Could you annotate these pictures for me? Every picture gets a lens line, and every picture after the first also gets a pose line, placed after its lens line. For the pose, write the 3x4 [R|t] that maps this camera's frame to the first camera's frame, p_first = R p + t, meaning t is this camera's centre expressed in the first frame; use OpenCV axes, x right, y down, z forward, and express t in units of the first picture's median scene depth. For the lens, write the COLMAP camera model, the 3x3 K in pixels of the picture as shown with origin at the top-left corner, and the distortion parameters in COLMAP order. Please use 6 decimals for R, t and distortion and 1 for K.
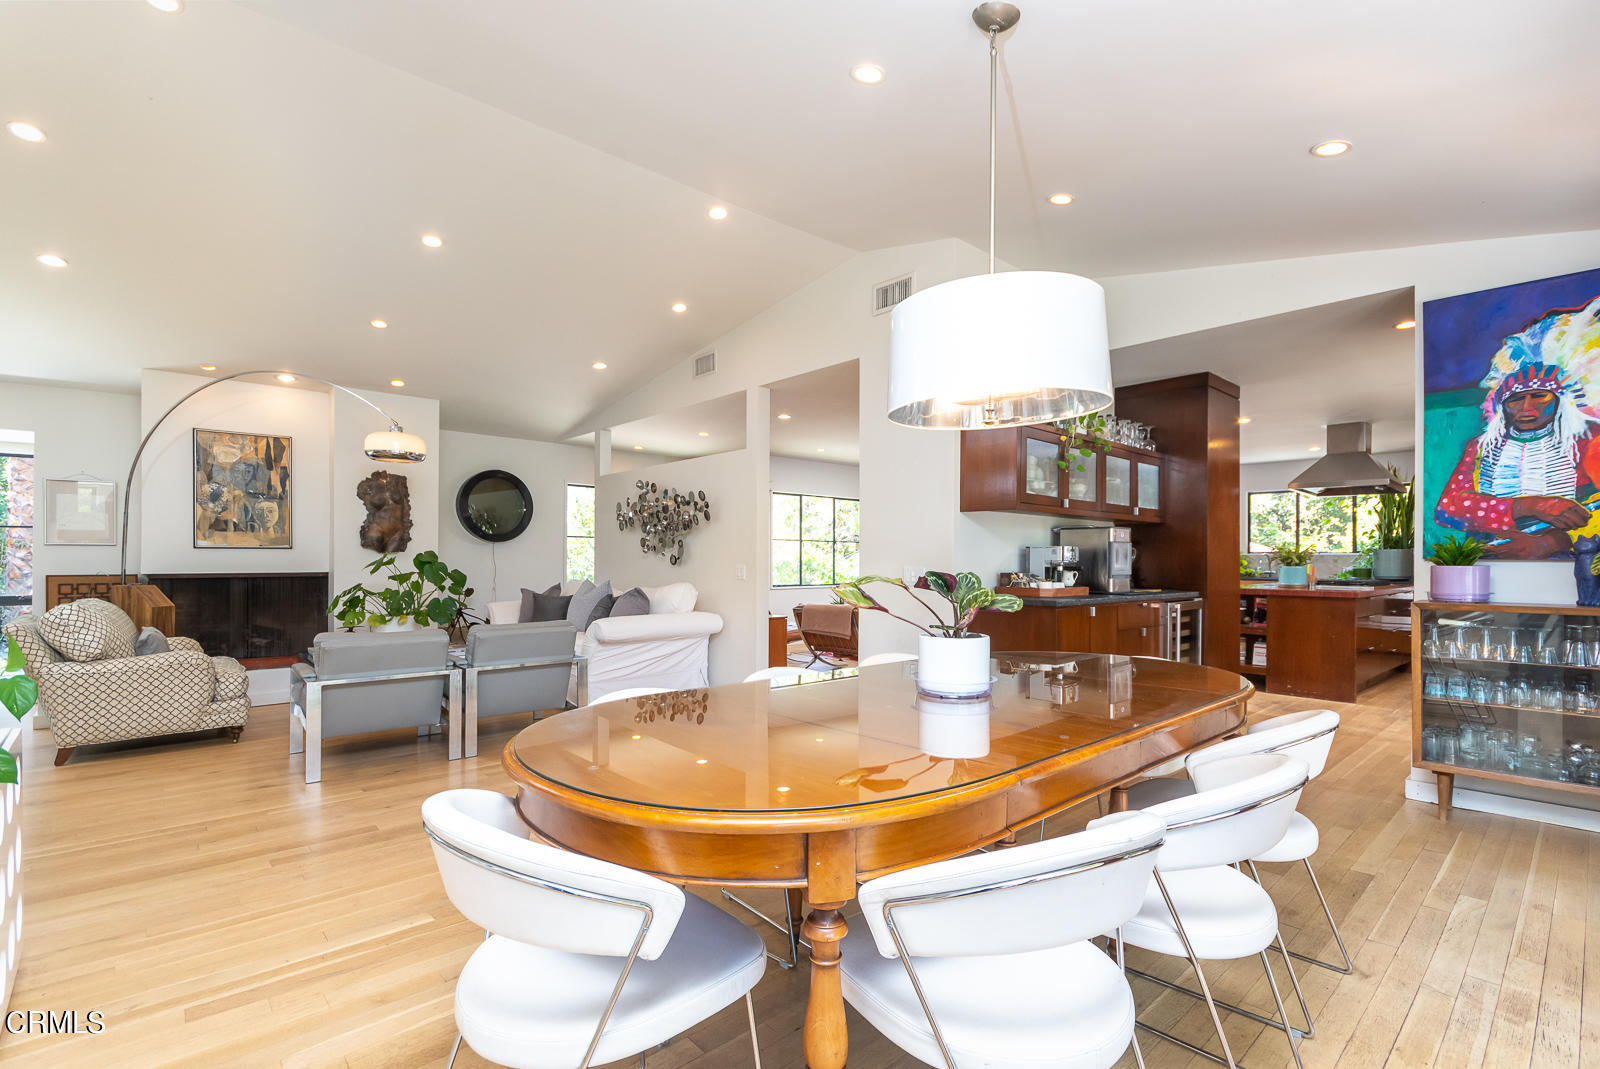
lens RADIAL K [[730.3, 0, 803.6], [0, 730.3, 561.5], [0, 0, 1]] dist [-0.000242, -0.001784]
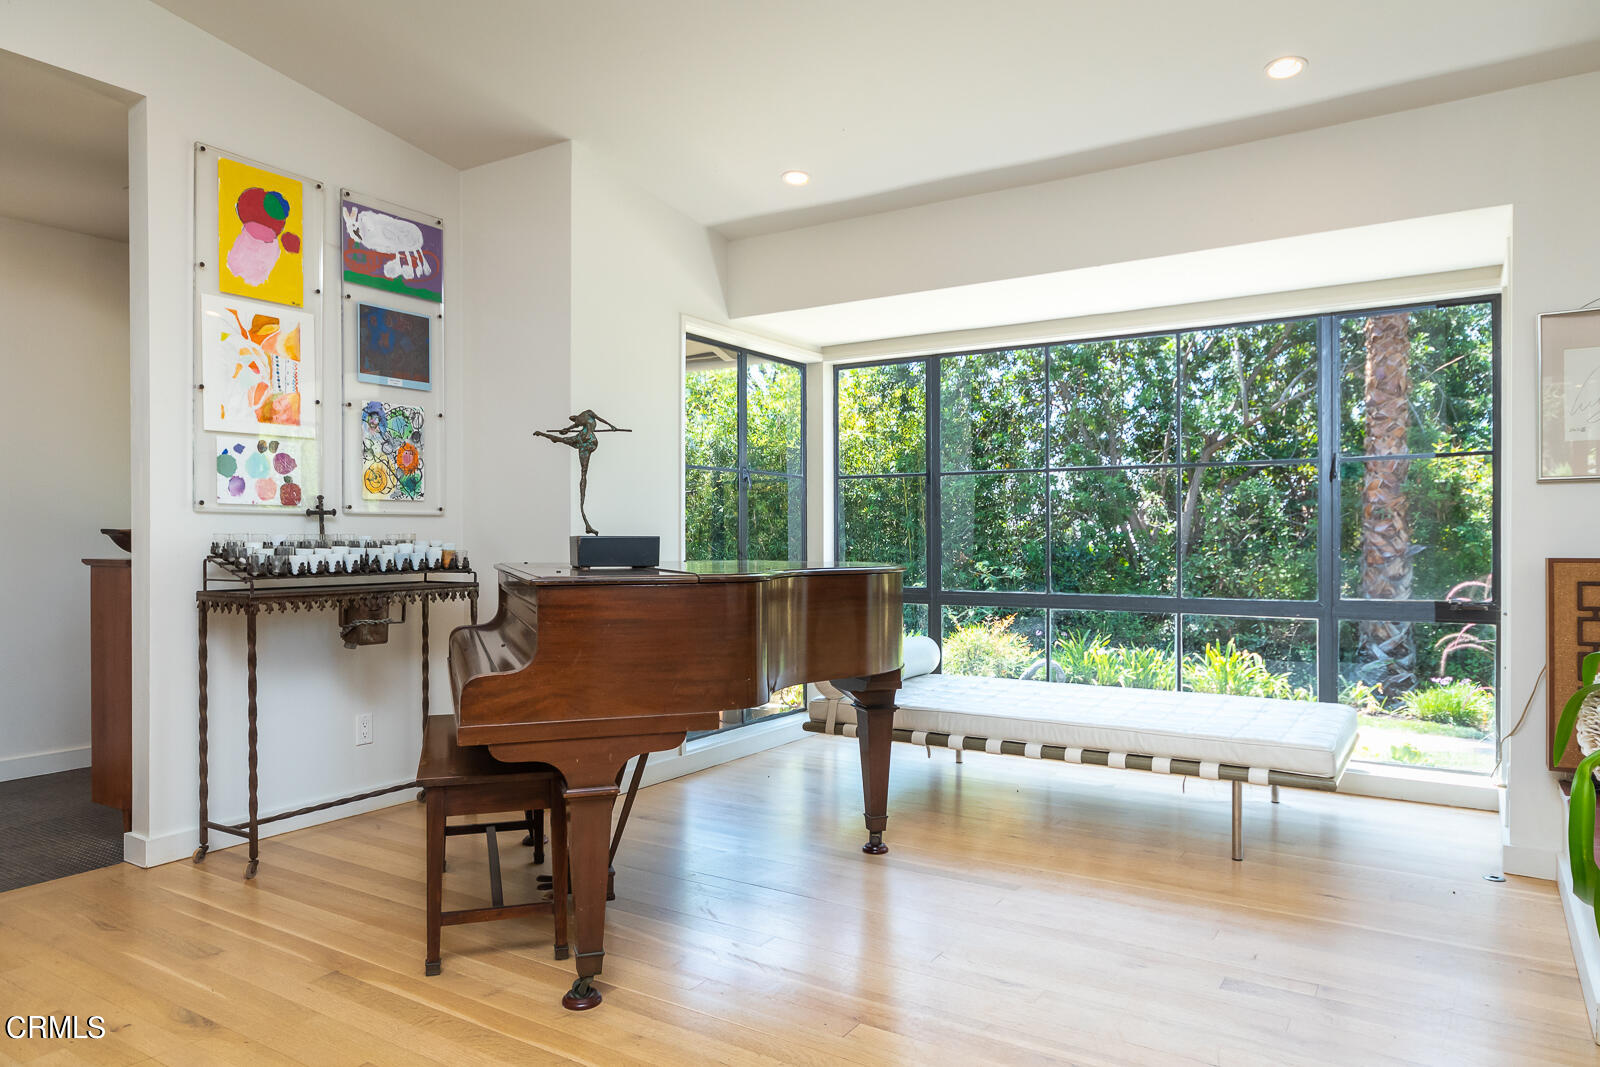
lens RADIAL K [[1024.9, 0, 800.9], [0, 1024.9, 541.1], [0, 0, 1]] dist [0.002029, 0.000381]
pose [[0.266216, -0.004967, -0.963901, -0.578997], [0.001390, 0.999988, -0.004769, 0.010846], [0.963912, -0.000071, 0.266220, 0.440479]]
